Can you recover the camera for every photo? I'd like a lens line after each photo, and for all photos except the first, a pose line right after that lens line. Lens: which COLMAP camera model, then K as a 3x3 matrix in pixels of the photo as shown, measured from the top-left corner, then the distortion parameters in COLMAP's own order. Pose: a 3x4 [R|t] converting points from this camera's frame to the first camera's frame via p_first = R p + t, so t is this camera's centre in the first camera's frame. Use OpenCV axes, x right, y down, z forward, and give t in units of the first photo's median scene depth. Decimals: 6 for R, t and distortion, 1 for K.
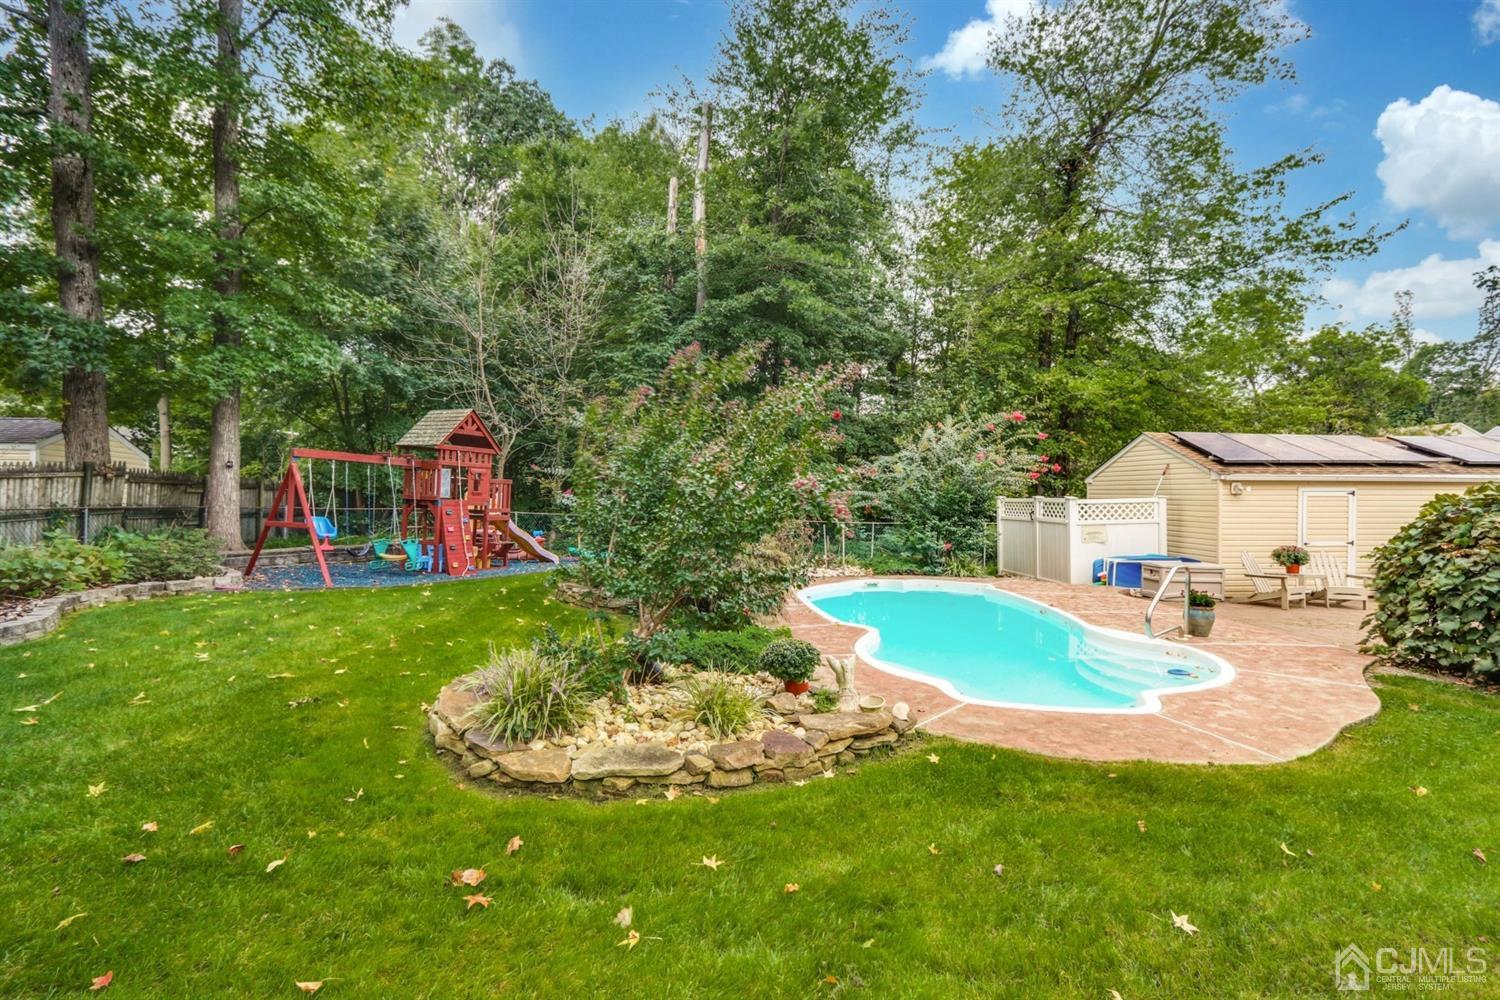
lens RADIAL K [[708.1, 0, 750.0], [0, 708.1, 500.0], [0, 0, 1]] dist [0.001957, 0.000573]
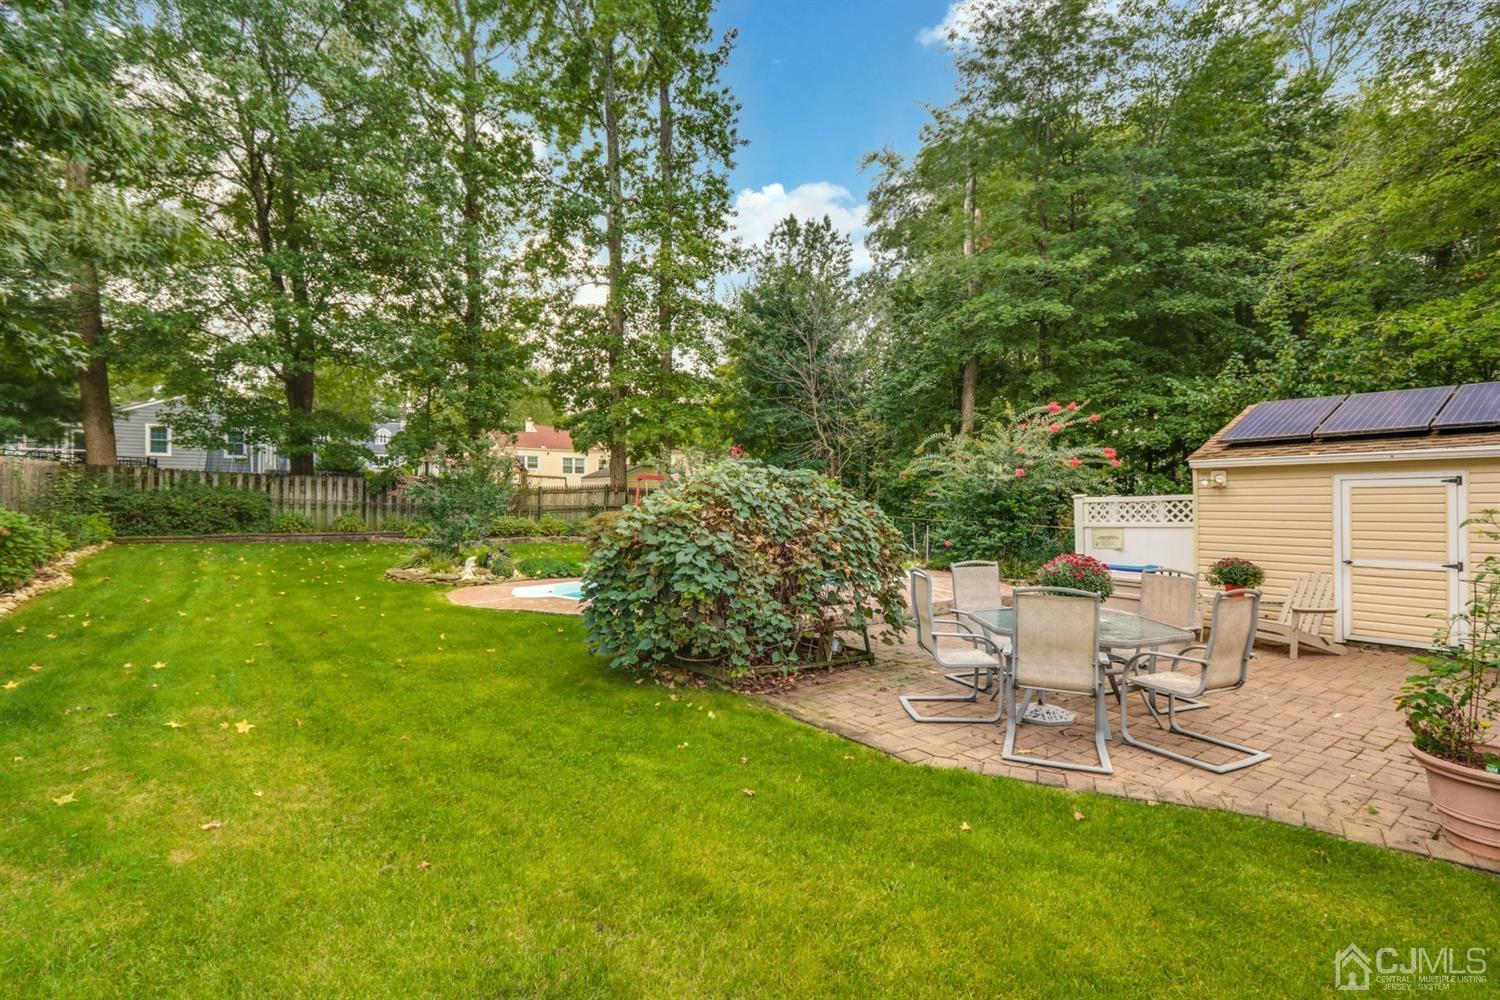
lens RADIAL K [[708.1, 0, 750.0], [0, 708.1, 500.0], [0, 0, 1]] dist [0.001957, 0.000573]
pose [[0.479239, -0.010991, -0.877616, 1.086140], [-0.005384, 0.999866, -0.015462, 0.018440], [0.877668, 0.012135, 0.479116, 0.221319]]
